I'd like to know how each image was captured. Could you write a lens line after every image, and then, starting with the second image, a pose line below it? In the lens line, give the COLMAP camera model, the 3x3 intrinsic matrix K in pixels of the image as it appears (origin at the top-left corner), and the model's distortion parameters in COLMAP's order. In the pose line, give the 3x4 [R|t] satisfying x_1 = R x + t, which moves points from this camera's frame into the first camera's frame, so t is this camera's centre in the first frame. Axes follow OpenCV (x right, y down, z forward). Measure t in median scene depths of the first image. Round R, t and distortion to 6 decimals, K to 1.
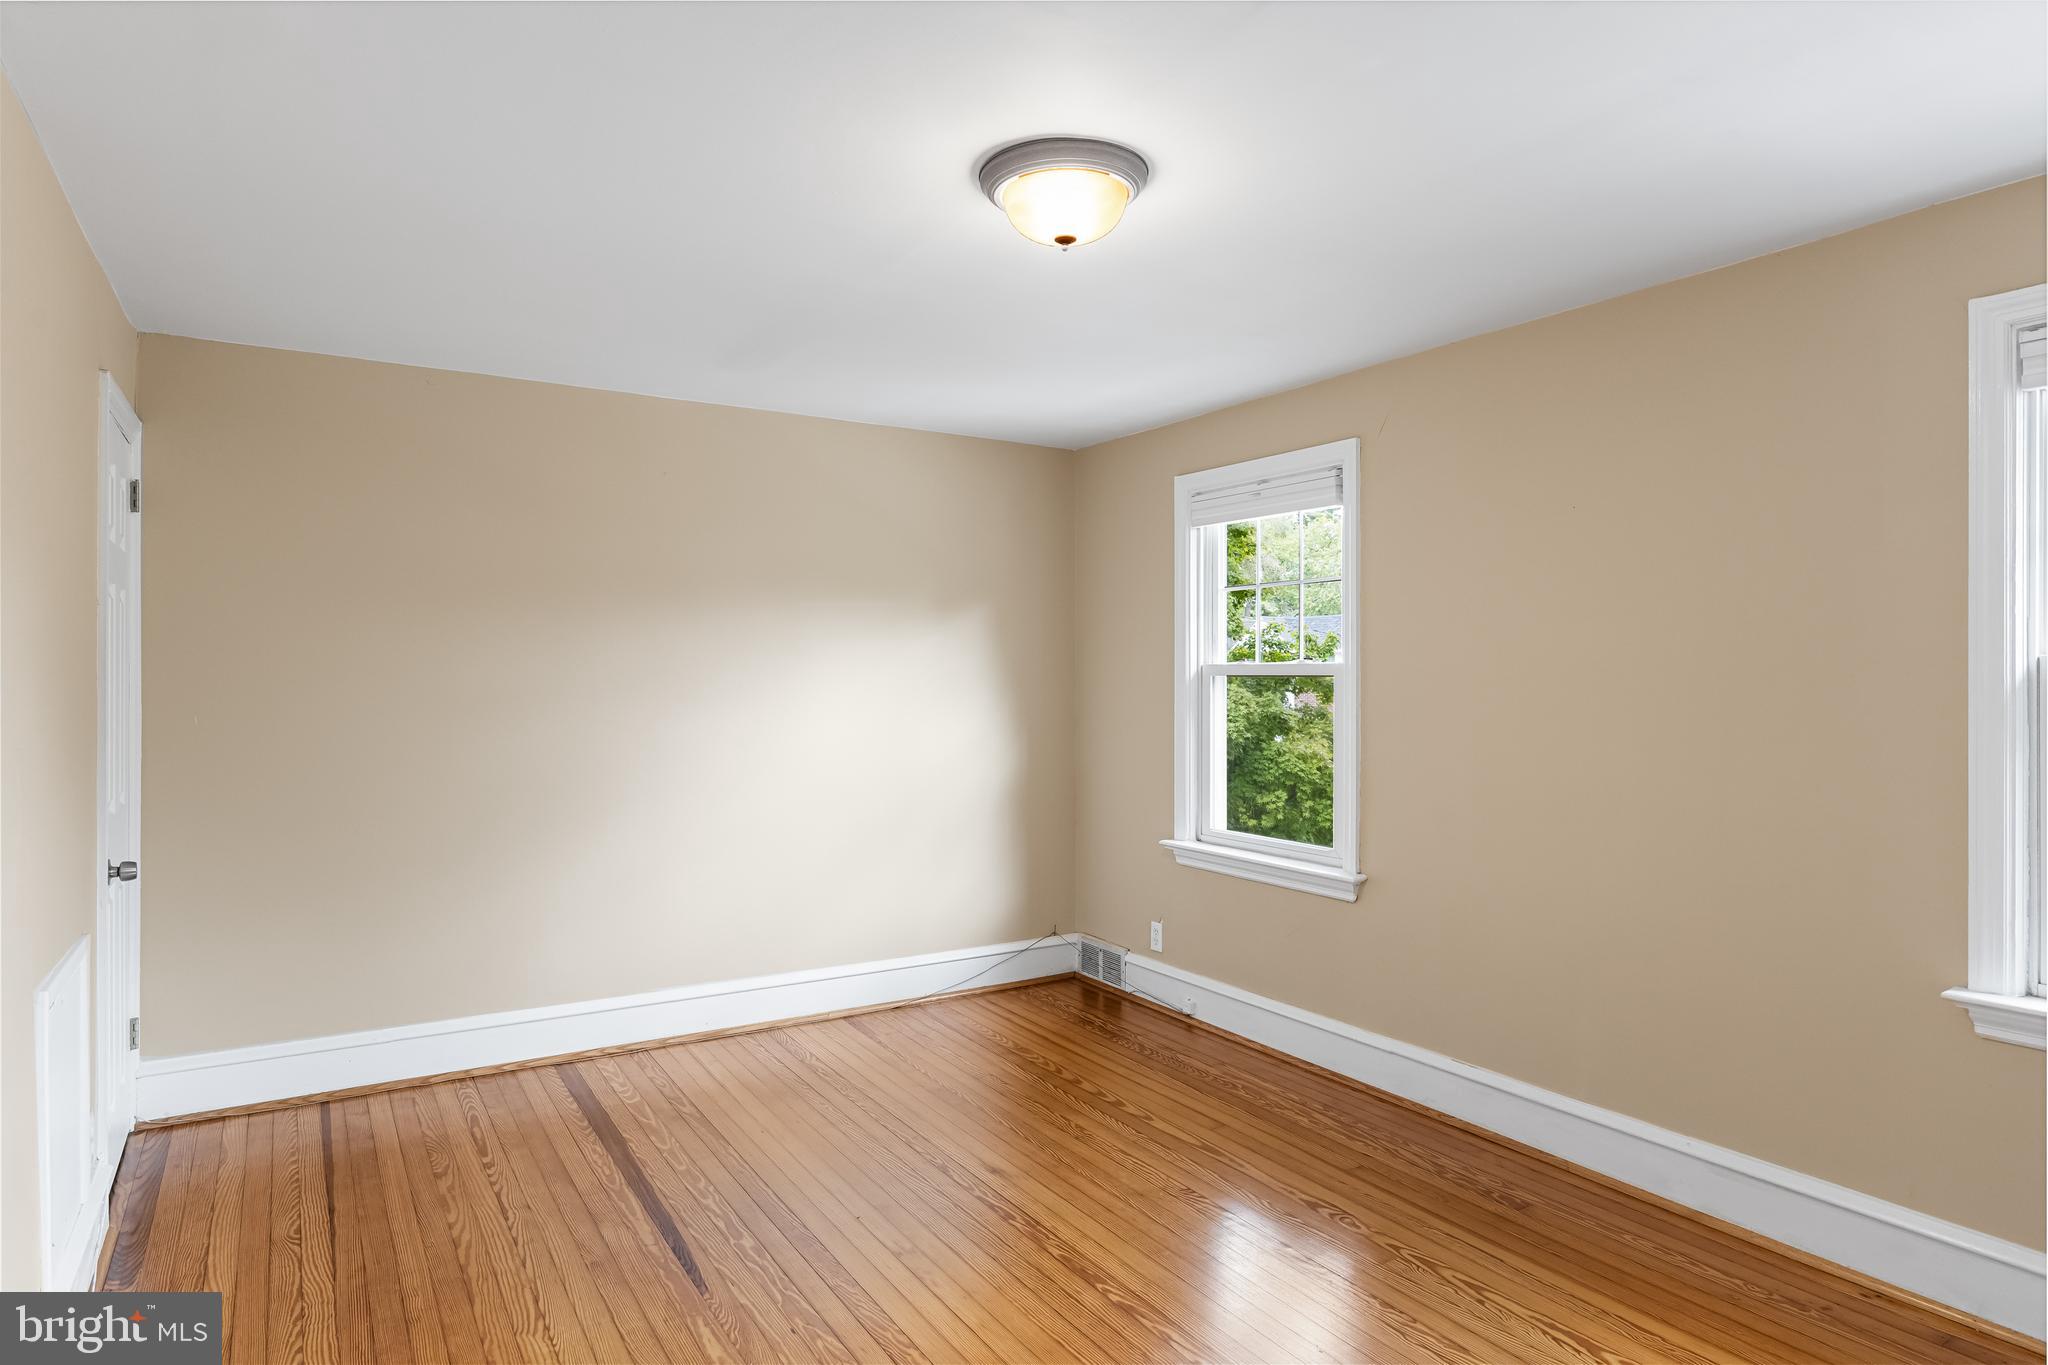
lens RADIAL K [[1149.4, 0, 1036.0], [0, 1149.4, 694.4], [0, 0, 1]] dist [0.003471, 0.000472]
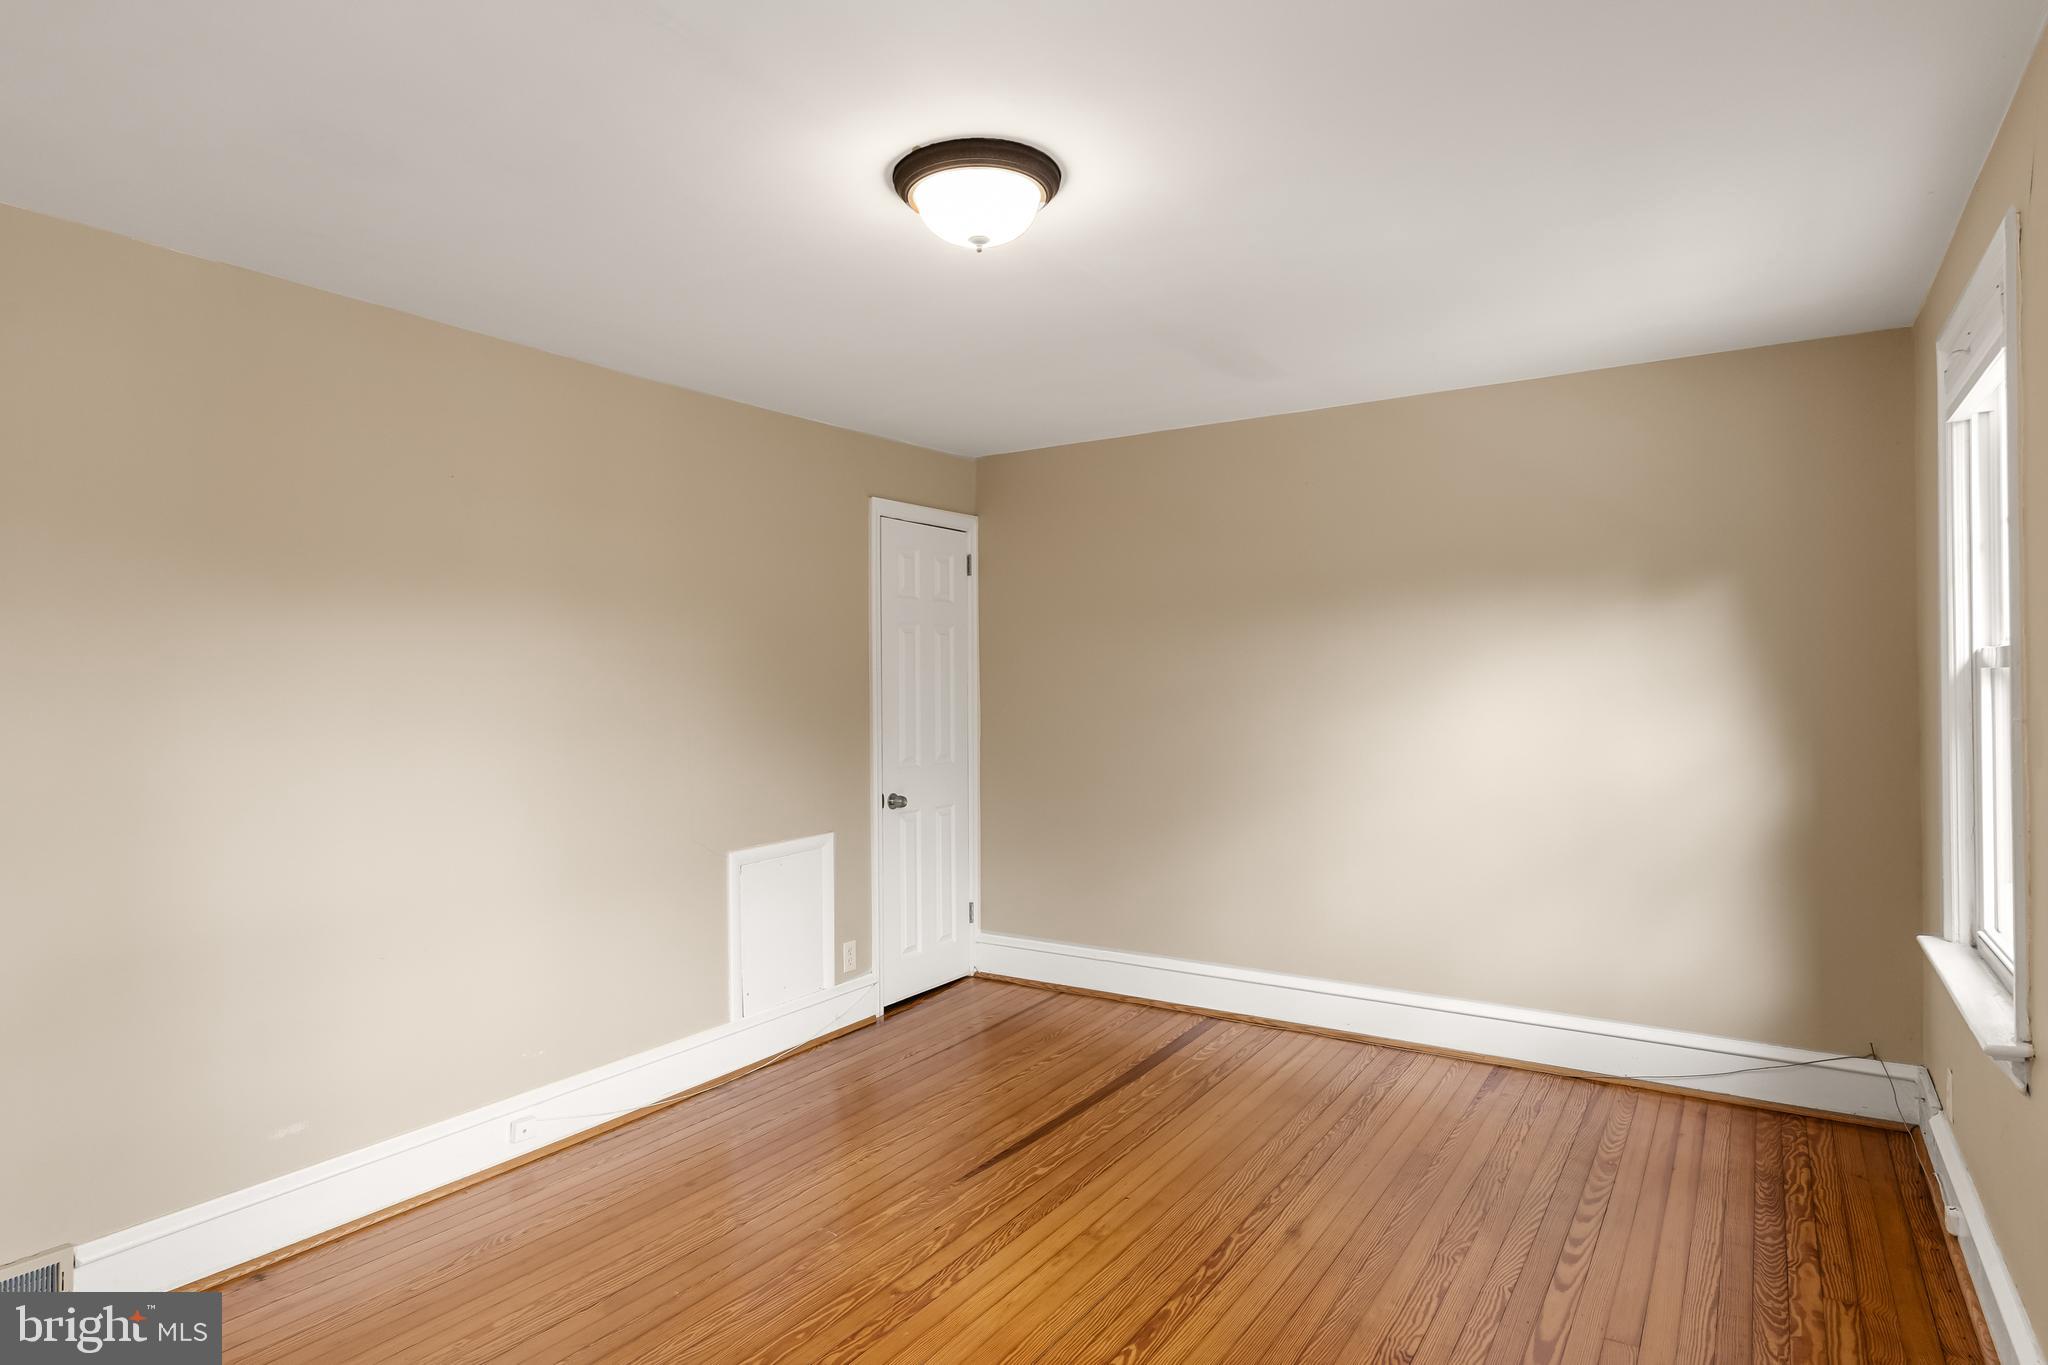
lens RADIAL K [[1149.4, 0, 1032.3], [0, 1149.4, 679.8], [0, 0, 1]] dist [0.003471, 0.000472]
pose [[0.409833, -0.010986, -0.912094, 0.578462], [-0.003199, 0.999904, -0.013481, -0.000145], [0.912155, 0.008443, 0.409759, 0.371710]]
